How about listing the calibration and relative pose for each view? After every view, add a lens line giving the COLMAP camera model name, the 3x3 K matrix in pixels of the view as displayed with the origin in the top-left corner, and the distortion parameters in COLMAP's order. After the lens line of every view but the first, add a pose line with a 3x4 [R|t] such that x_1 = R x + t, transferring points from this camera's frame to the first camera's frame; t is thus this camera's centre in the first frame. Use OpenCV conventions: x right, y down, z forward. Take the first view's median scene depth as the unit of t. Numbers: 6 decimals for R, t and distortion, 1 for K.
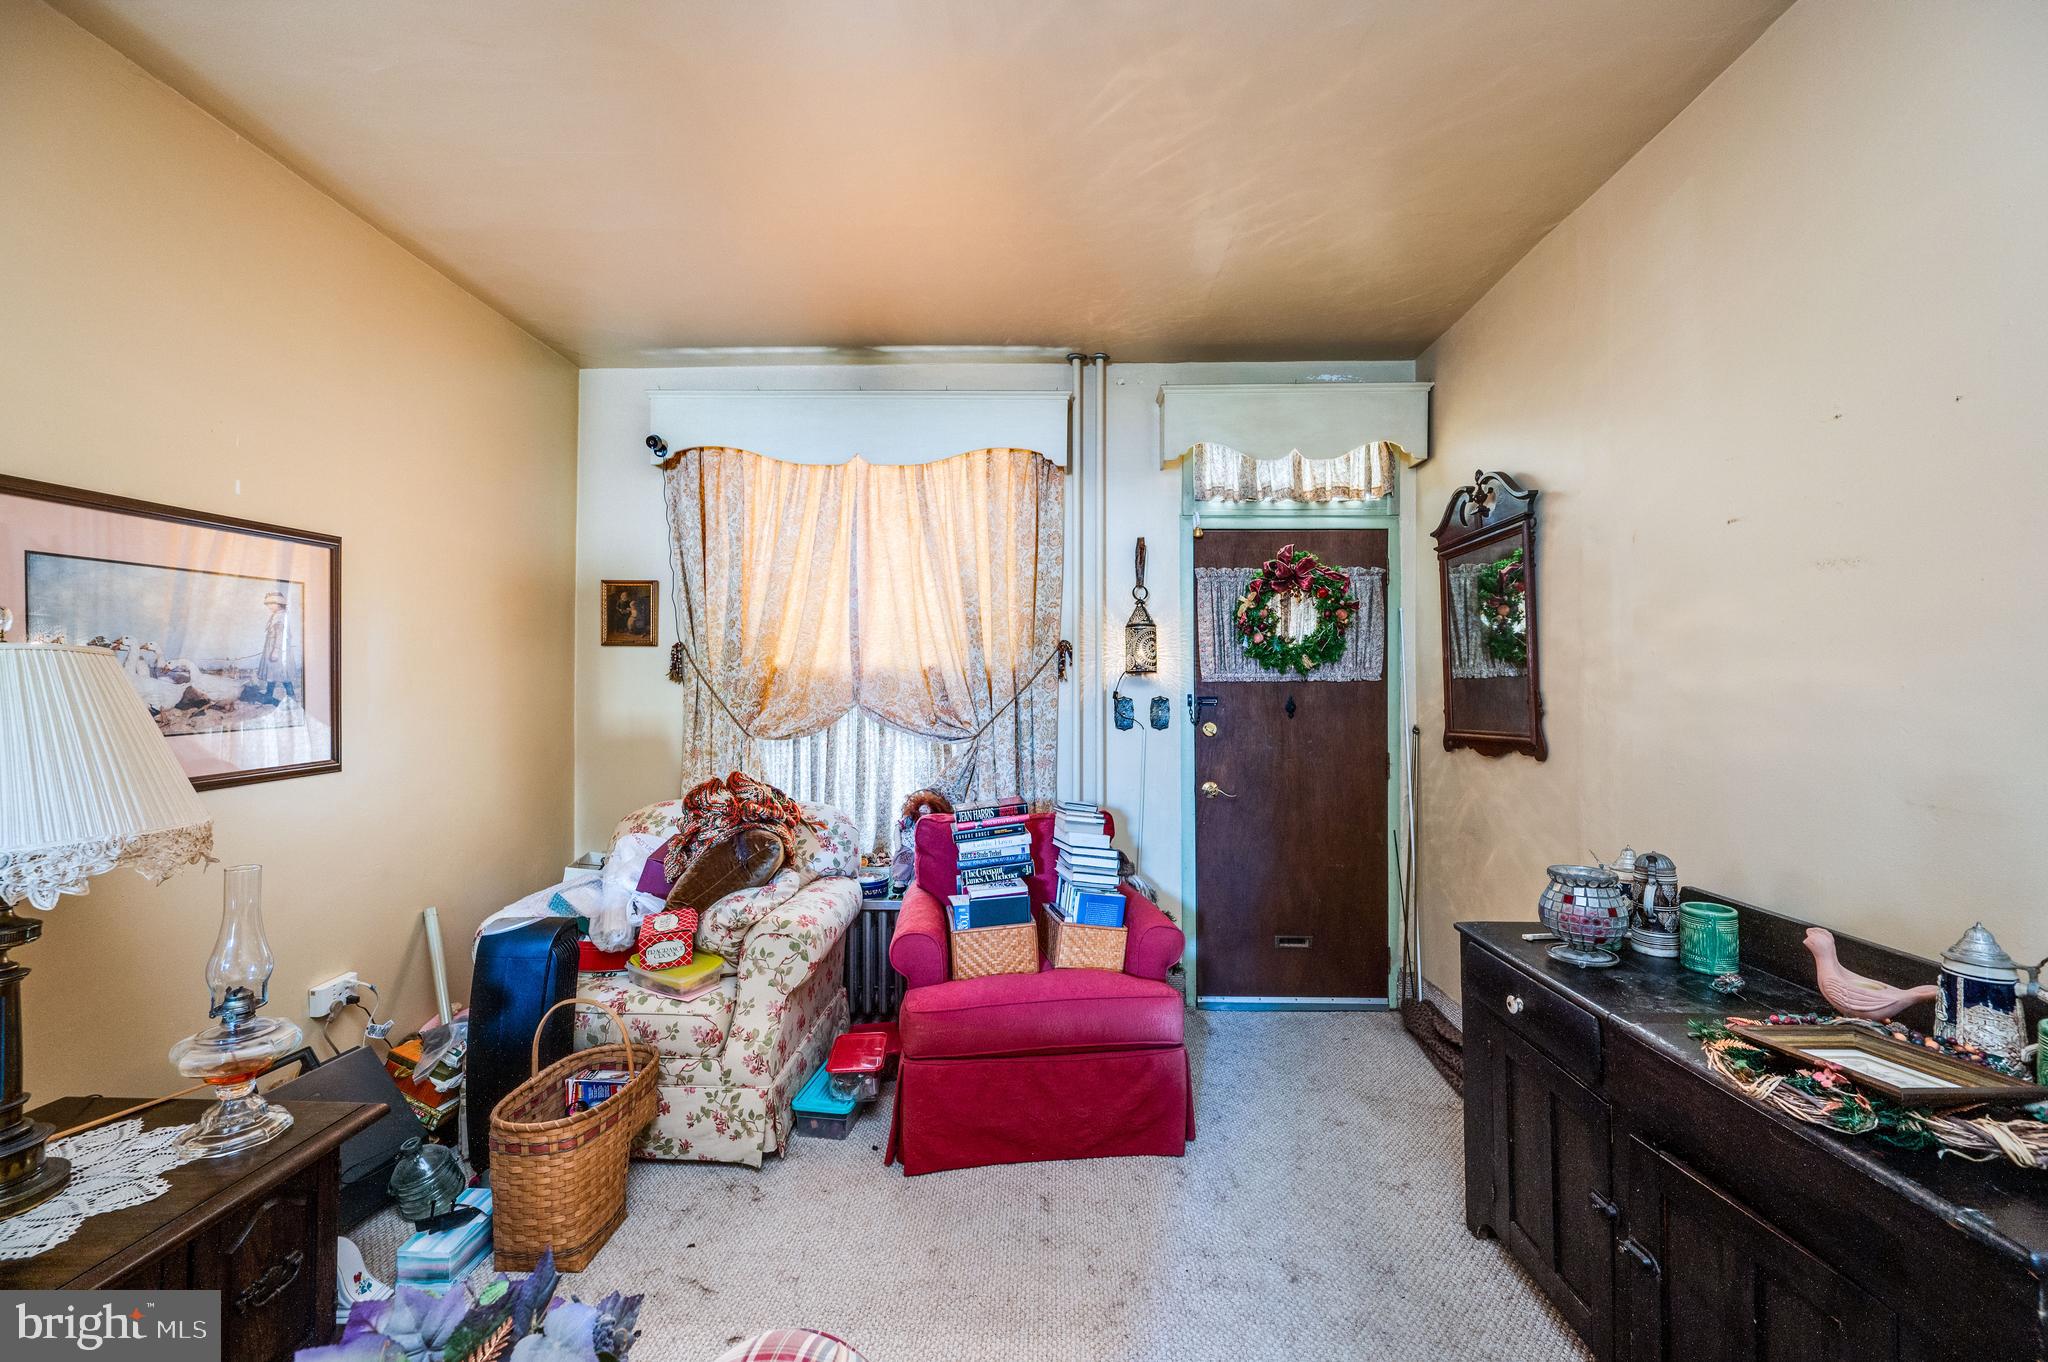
lens RADIAL K [[824.8, 0, 1030.2], [0, 824.8, 685.3], [0, 0, 1]] dist [-0.002351, -0.000171]
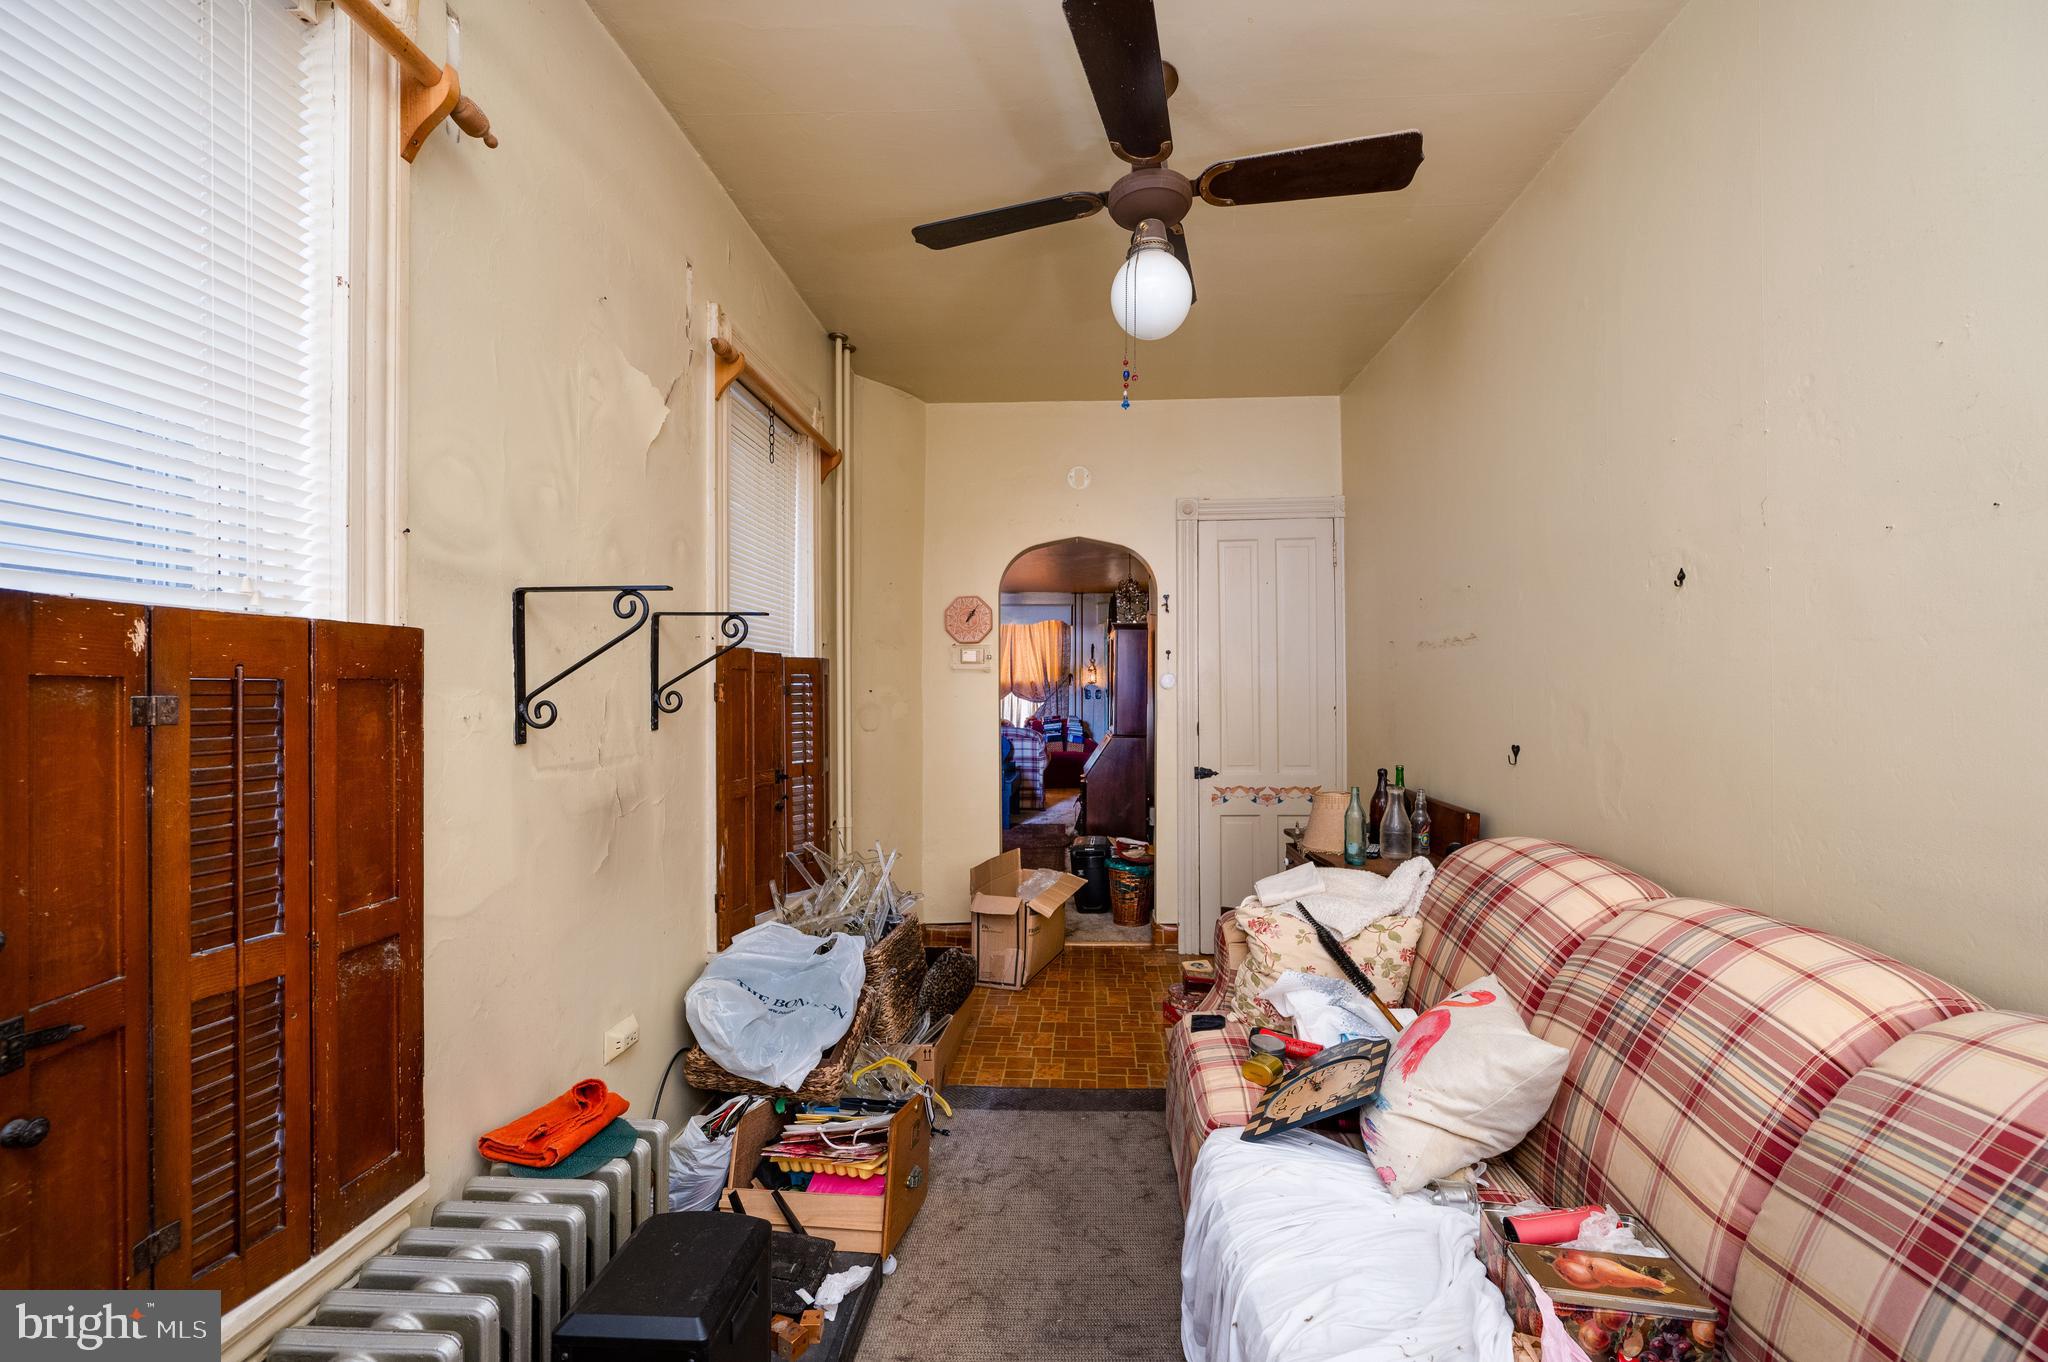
lens RADIAL K [[824.8, 0, 1030.2], [0, 824.8, 685.3], [0, 0, 1]] dist [-0.002351, -0.000171]
pose [[0.999499, -0.001735, -0.031591, -0.020456], [0.002058, 0.999946, 0.010182, -0.041333], [0.031572, -0.010242, 0.999449, -2.528369]]
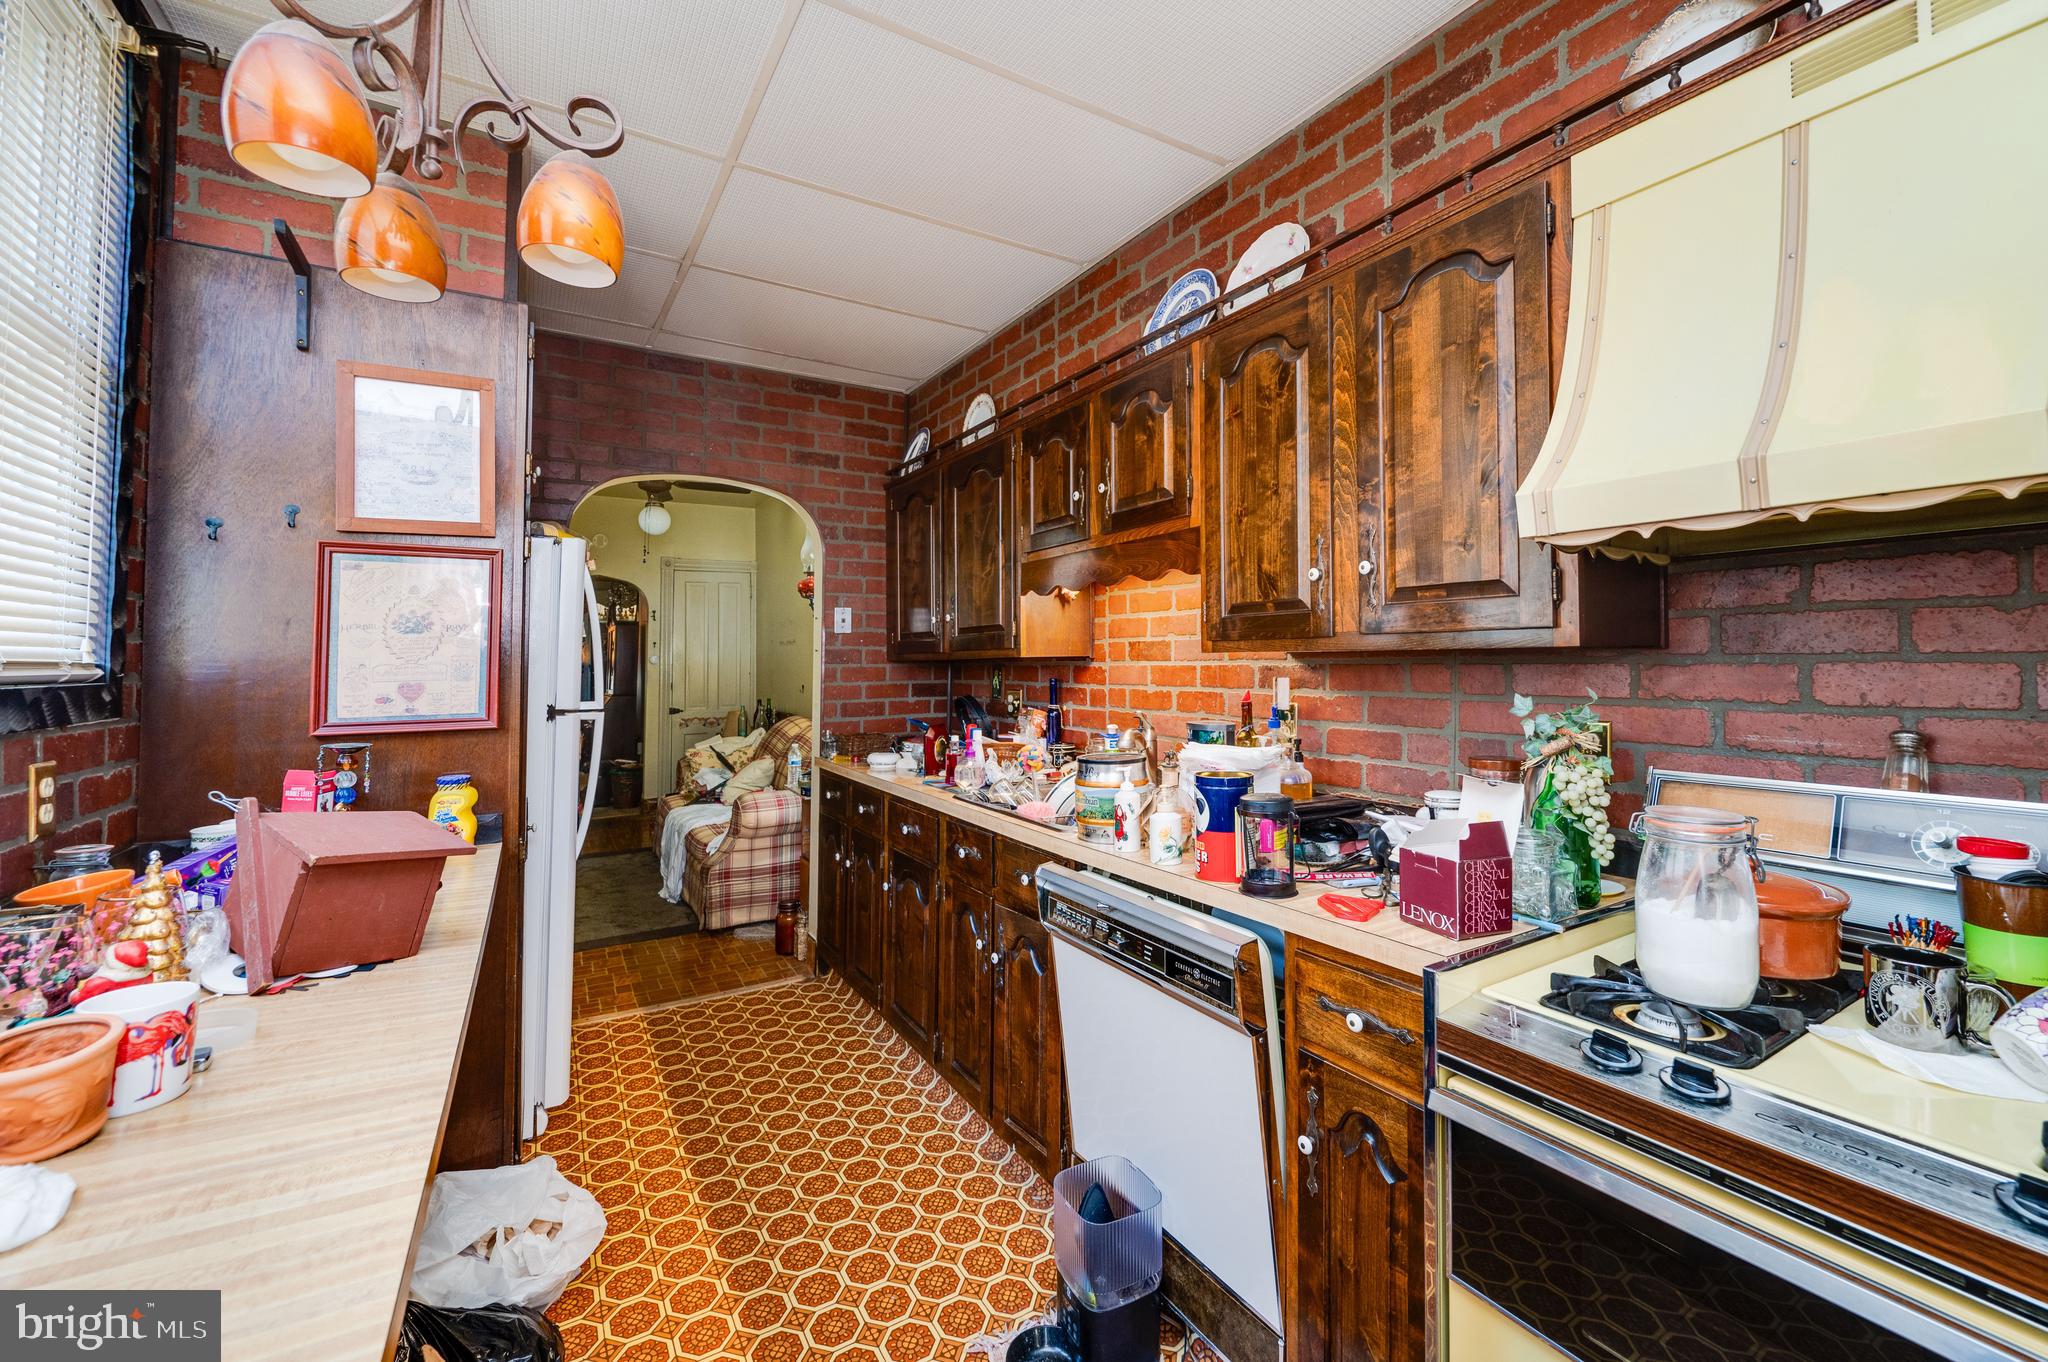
lens RADIAL K [[855.9, 0, 1034.1], [0, 855.9, 644.5], [0, 0, 1]] dist [0.000719, -0.000376]
pose [[0.845612, 0.006005, 0.533764, -0.210193], [-0.001301, 0.999957, -0.009189, -0.054219], [-0.533796, 0.007076, 0.845584, -3.742140]]
